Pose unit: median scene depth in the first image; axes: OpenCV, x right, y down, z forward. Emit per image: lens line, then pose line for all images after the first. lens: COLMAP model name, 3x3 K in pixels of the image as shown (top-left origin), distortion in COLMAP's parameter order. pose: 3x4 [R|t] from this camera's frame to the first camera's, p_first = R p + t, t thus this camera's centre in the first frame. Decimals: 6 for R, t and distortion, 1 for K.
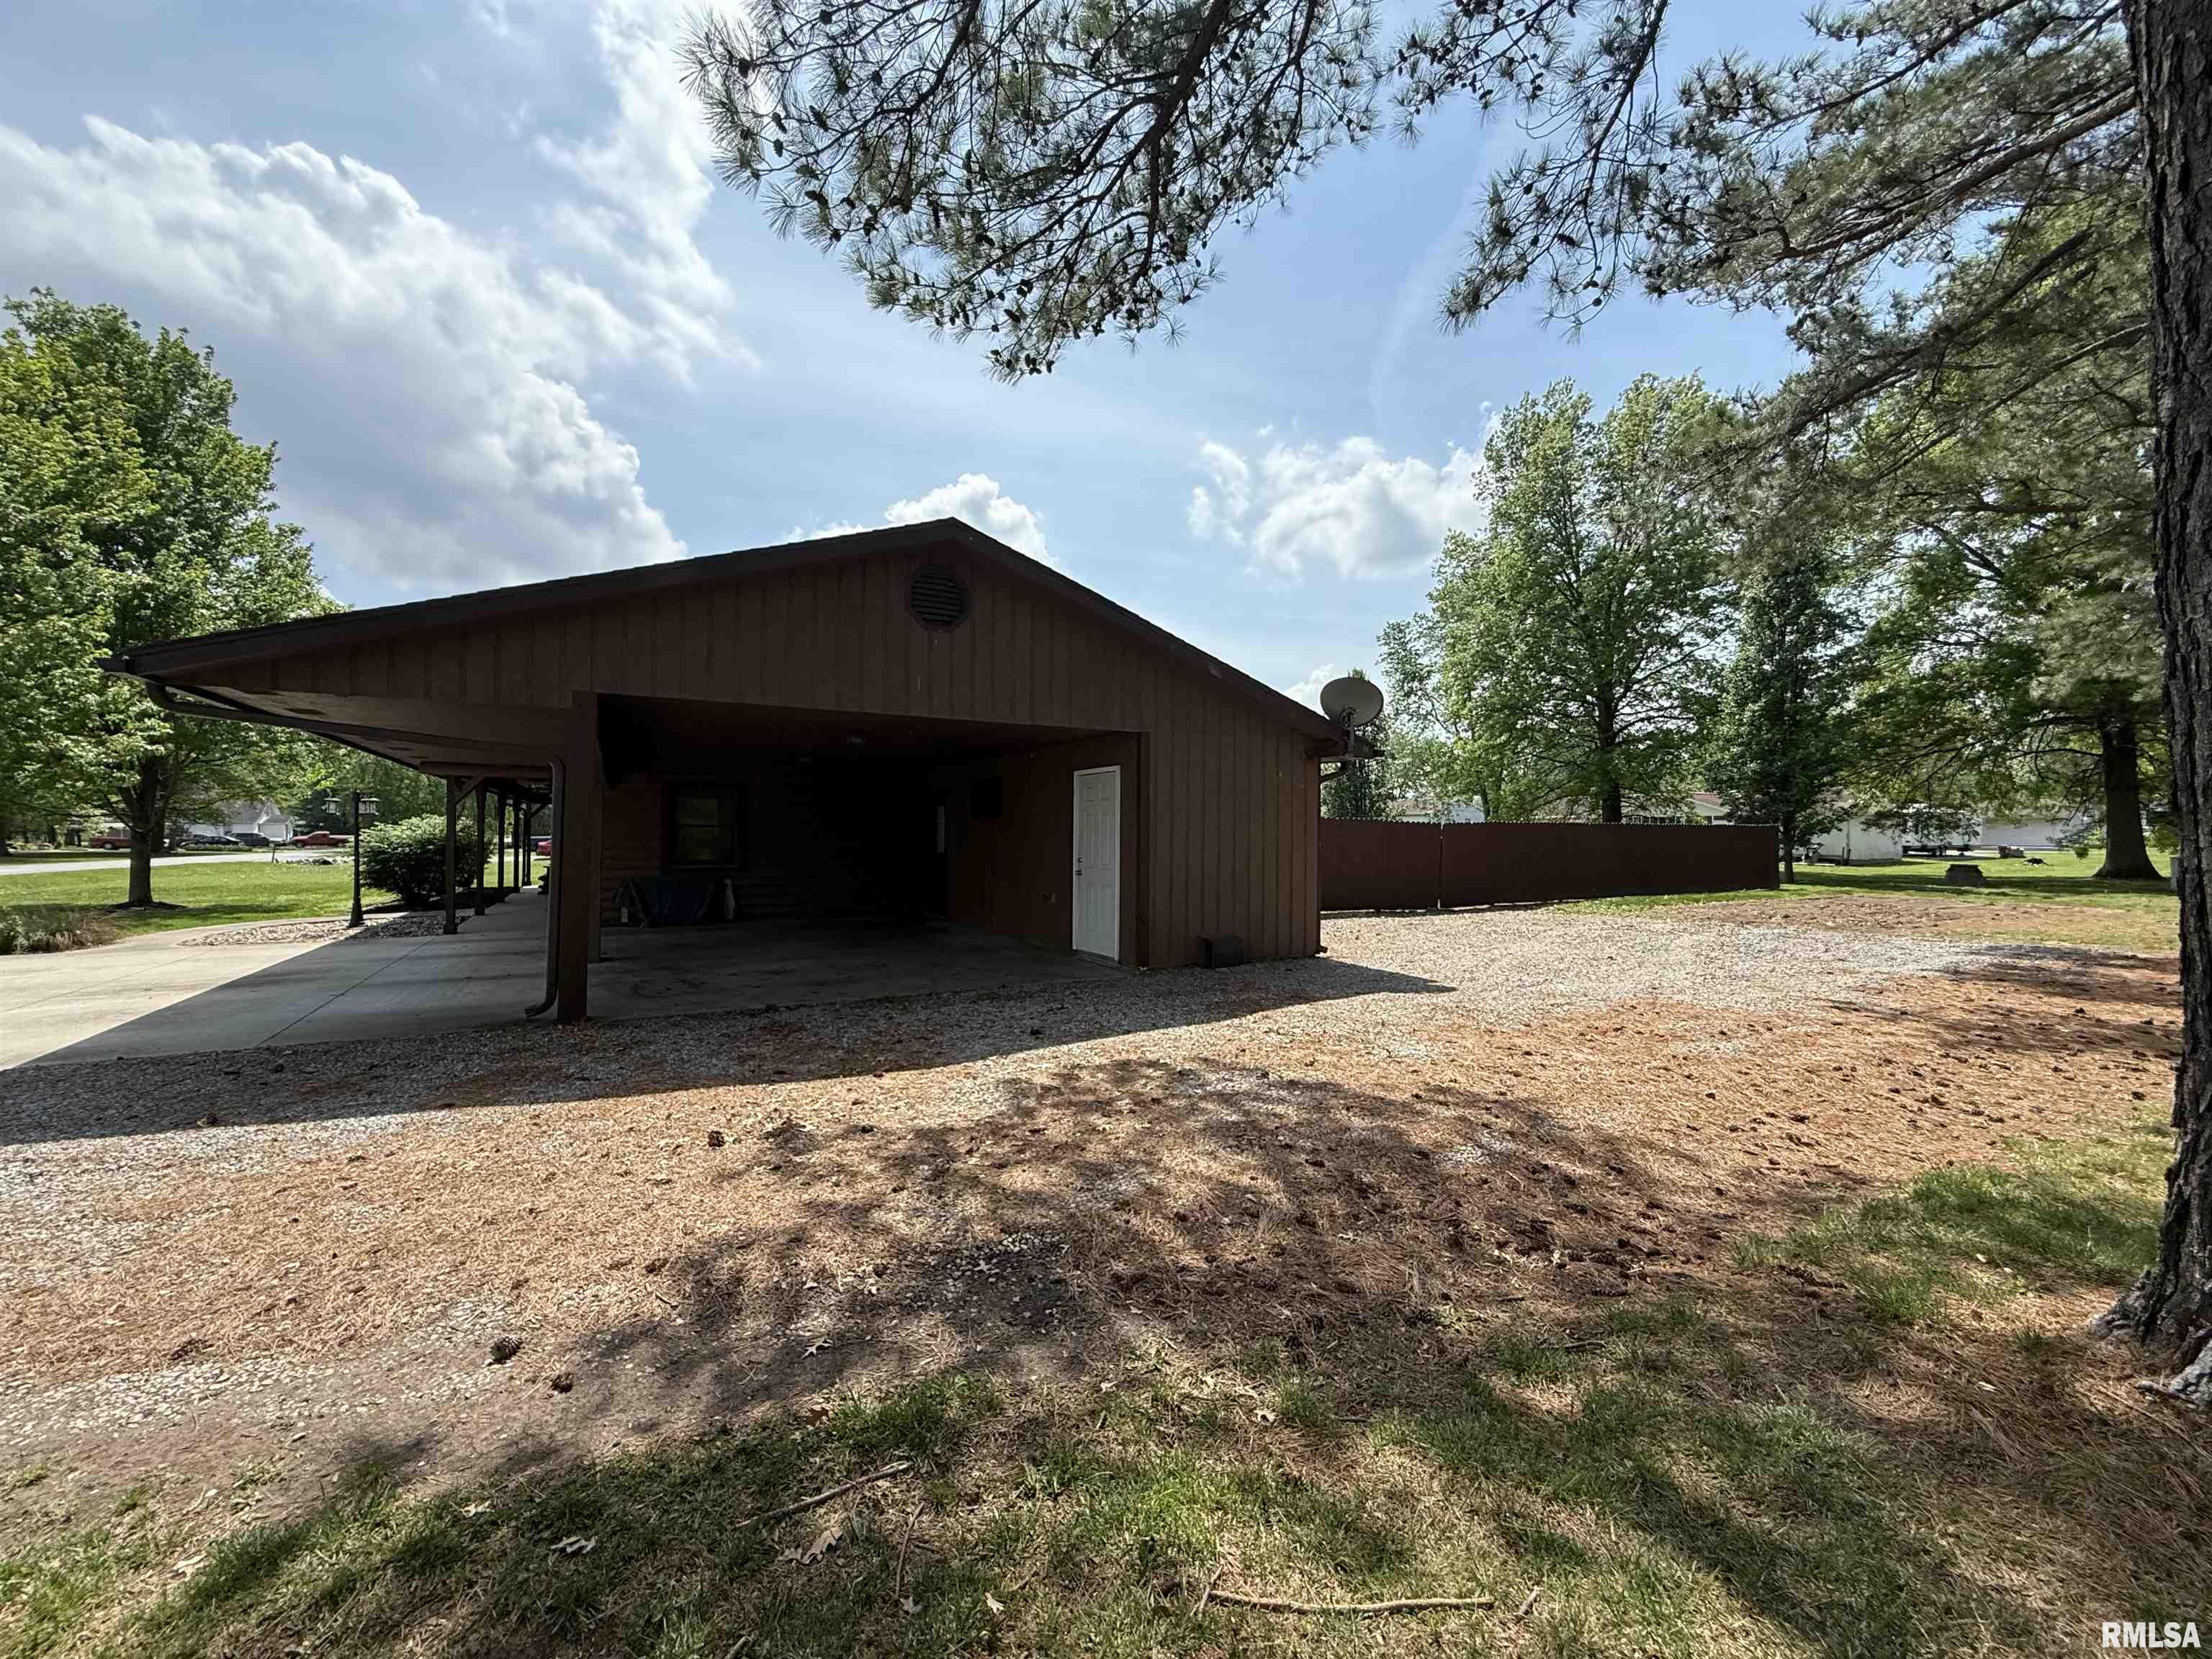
lens RADIAL K [[877.8, 0, 1104.4], [0, 877.8, 829.0], [0, 0, 1]] dist [0.004566, 0.000265]
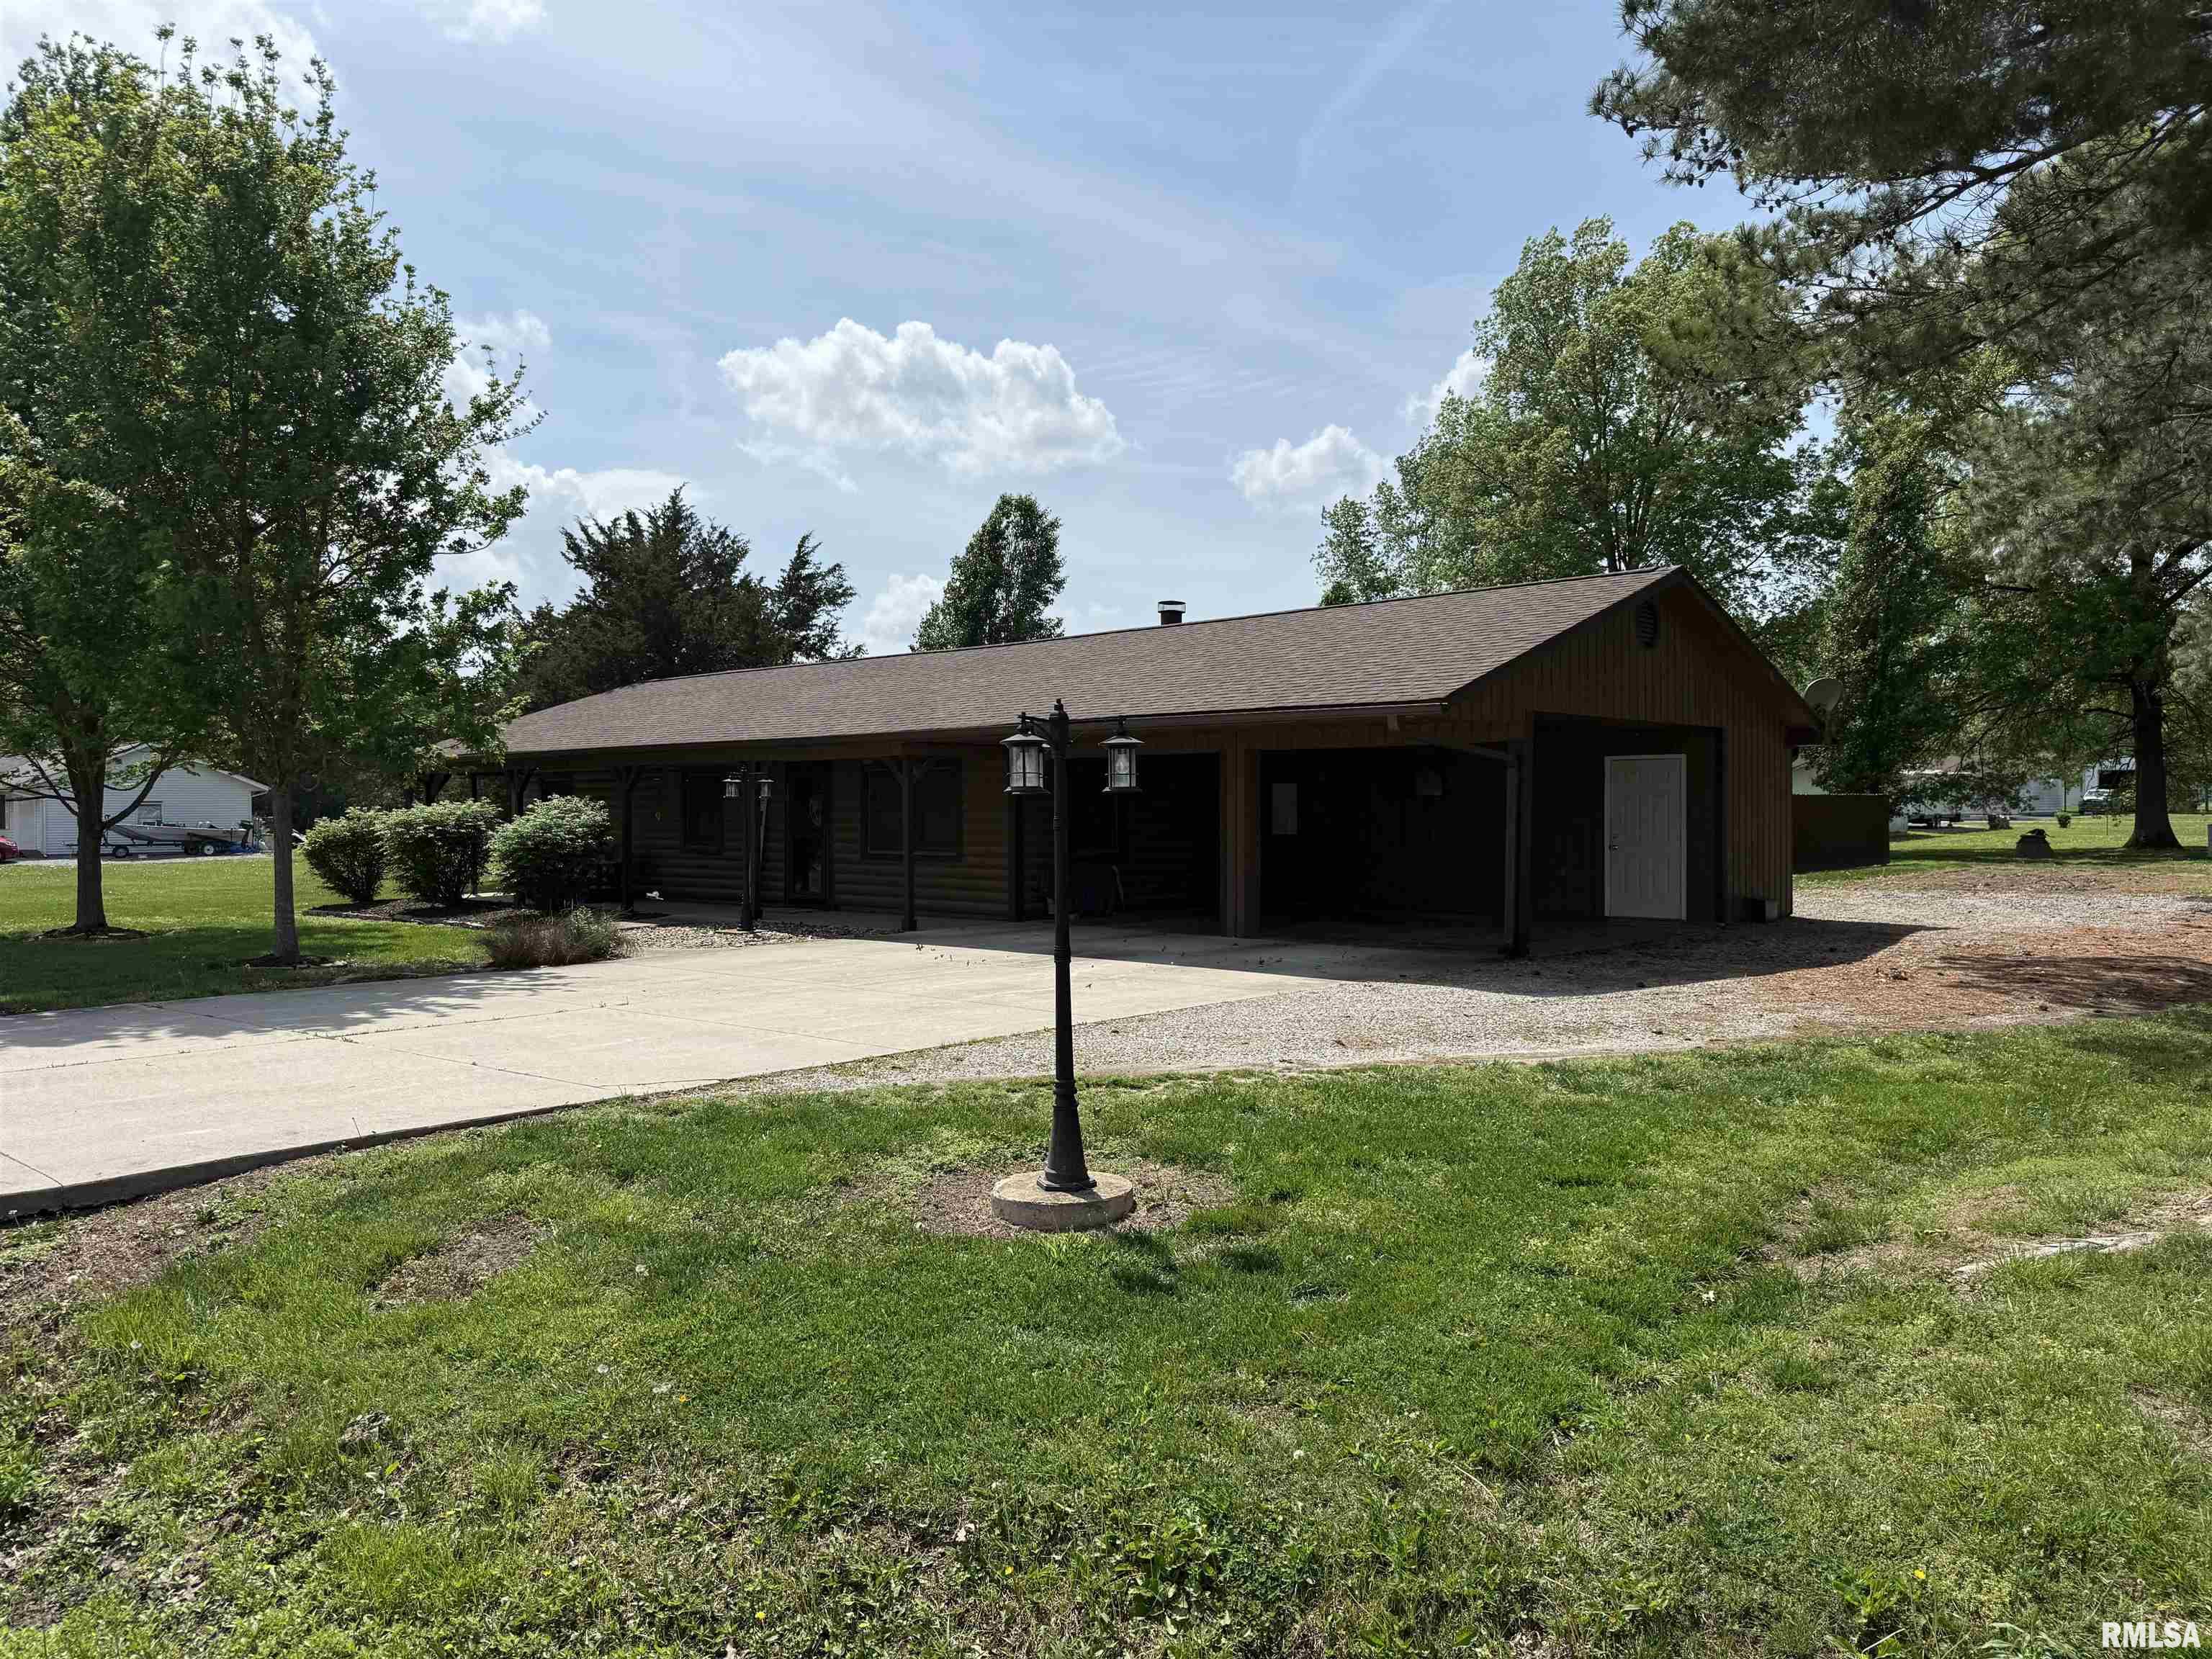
lens RADIAL K [[1566.2, 0, 1108.7], [0, 1566.2, 825.7], [0, 0, 1]] dist [-0.003632, 0.000006]
pose [[0.947981, -0.012807, 0.318070, -0.451934], [0.007270, 0.999801, 0.018590, -0.006958], [-0.318245, -0.015311, 0.947885, -0.241626]]
